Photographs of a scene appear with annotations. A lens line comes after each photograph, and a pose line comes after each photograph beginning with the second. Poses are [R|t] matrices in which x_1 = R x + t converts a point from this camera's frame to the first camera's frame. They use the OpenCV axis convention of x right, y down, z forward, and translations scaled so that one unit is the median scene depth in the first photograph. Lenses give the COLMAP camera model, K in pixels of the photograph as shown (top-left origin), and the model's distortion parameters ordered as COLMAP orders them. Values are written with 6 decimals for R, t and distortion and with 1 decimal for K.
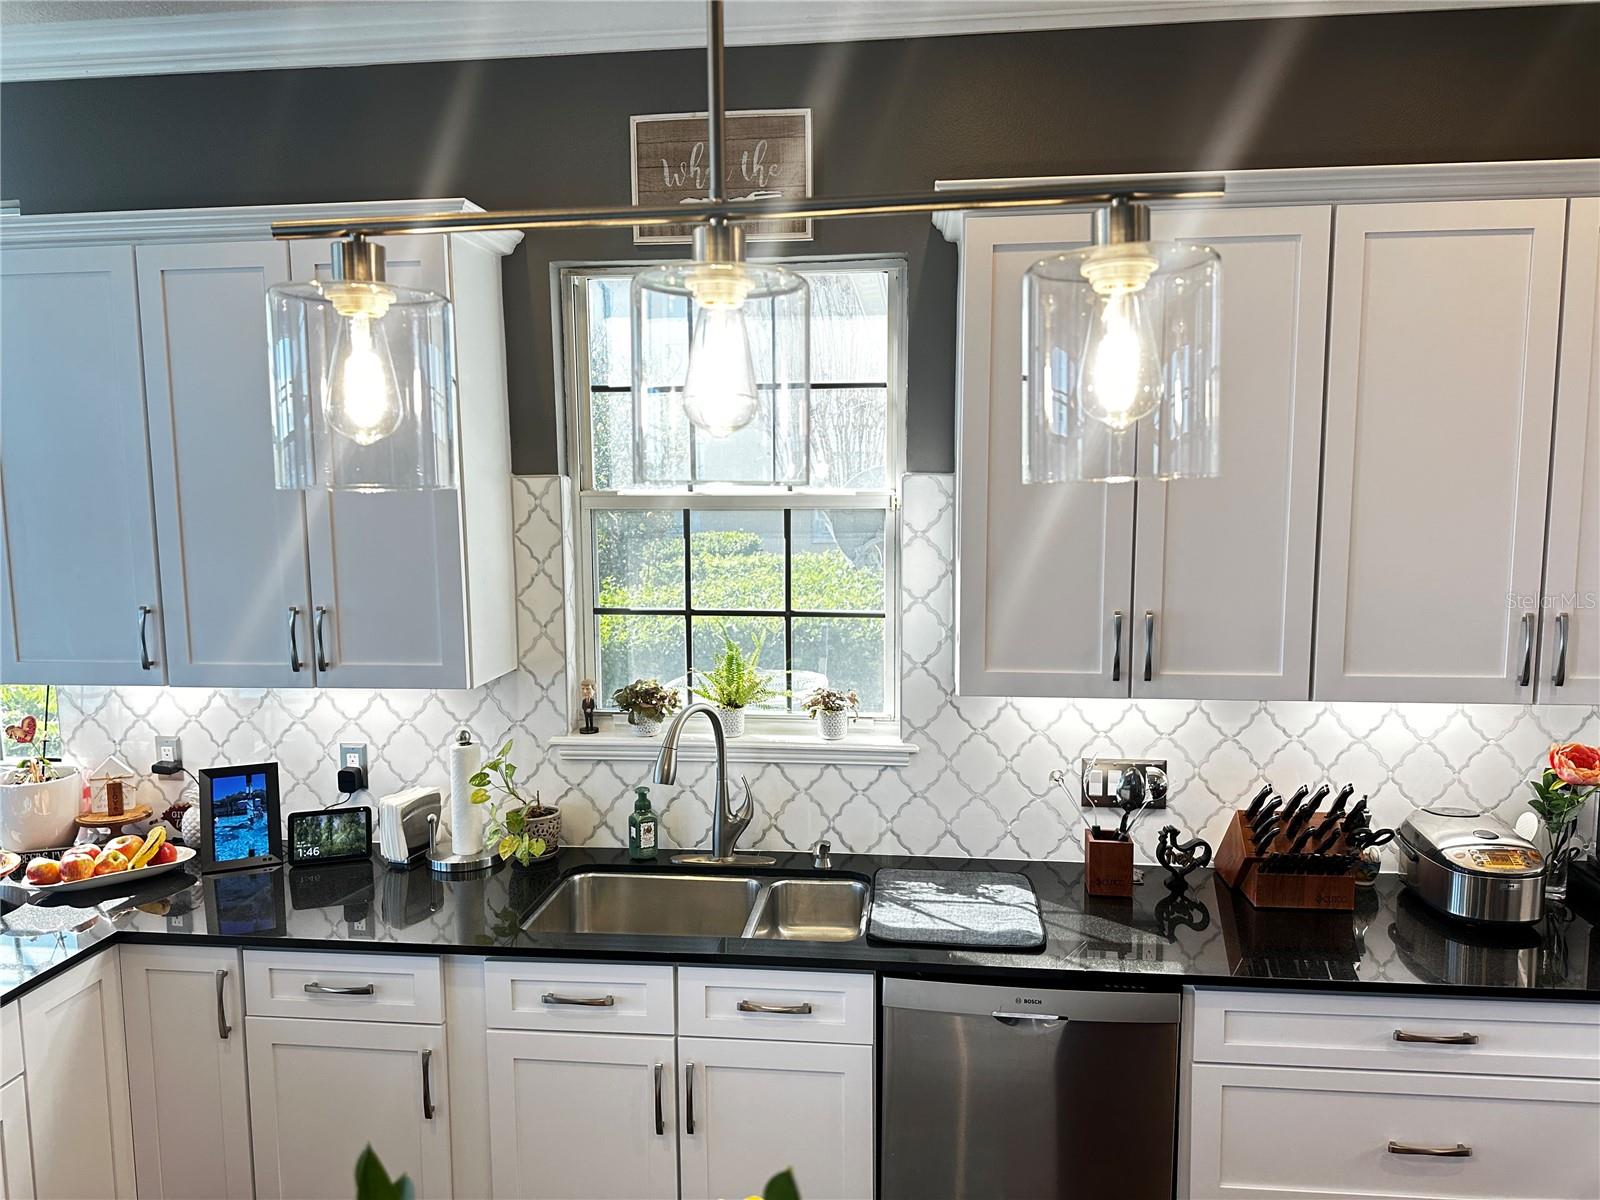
lens RADIAL K [[1097.4, 0, 800.0], [0, 1097.4, 600.0], [0, 0, 1]] dist [0.129862, -0.165318]
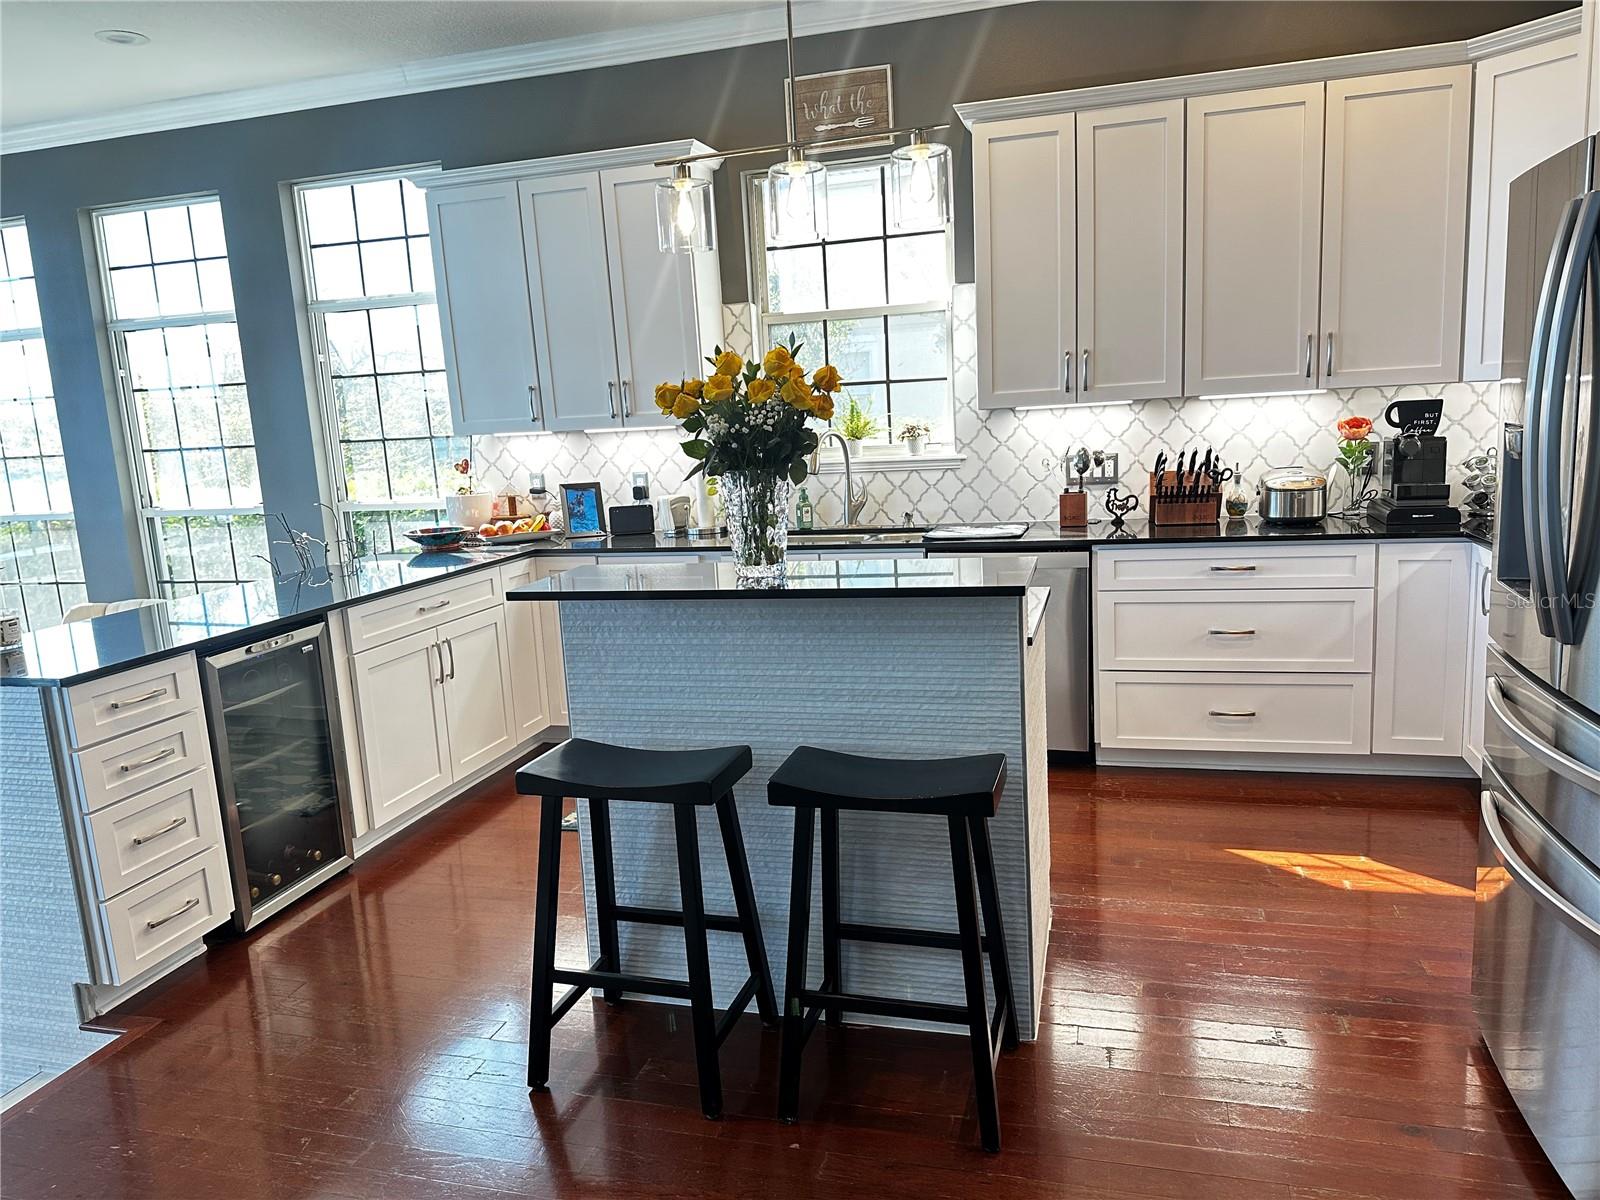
lens RADIAL K [[1149.1, 0, 800.0], [0, 1149.1, 600.0], [0, 0, 1]] dist [0.186964, -0.310129]
pose [[0.984627, -0.017567, -0.173783, 0.160627], [0.027947, 0.997956, 0.057464, 0.244580], [0.172419, -0.061437, 0.983106, -0.768917]]
